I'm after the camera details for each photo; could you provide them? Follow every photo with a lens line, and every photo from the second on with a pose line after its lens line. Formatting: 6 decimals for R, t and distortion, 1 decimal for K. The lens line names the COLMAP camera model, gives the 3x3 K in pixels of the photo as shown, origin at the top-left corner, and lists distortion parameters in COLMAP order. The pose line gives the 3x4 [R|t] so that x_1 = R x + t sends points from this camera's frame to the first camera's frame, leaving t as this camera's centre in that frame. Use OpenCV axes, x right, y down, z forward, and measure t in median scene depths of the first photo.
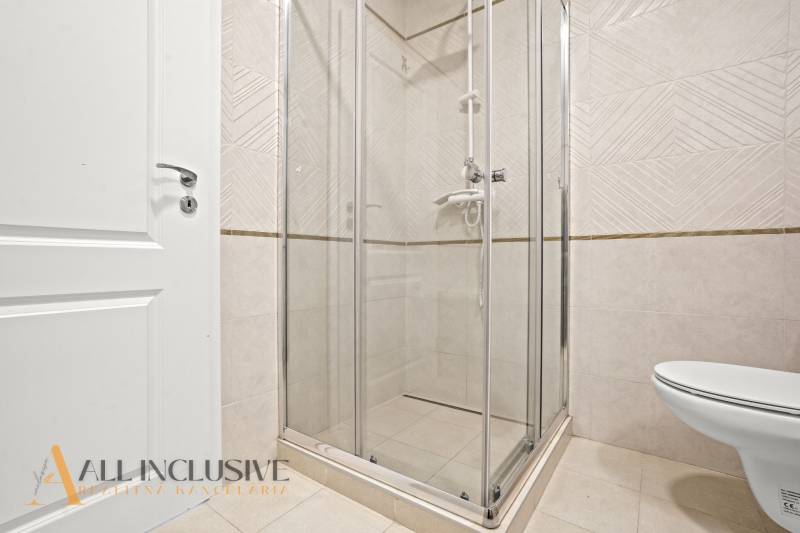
lens RADIAL K [[371.0, 0, 398.4], [0, 371.0, 265.9], [0, 0, 1]] dist [-0.073136, 0.029393]
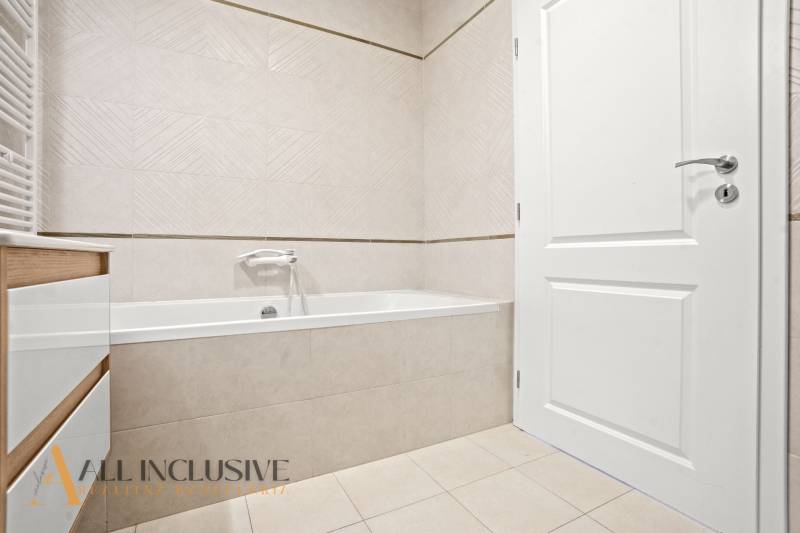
lens RADIAL K [[371.0, 0, 398.4], [0, 371.0, 265.9], [0, 0, 1]] dist [-0.073136, 0.029393]
pose [[-0.449375, 0.026255, -0.892958, 0.805360], [-0.005401, 0.999470, 0.032104, -0.022067], [0.893327, 0.019250, -0.448995, 0.961294]]
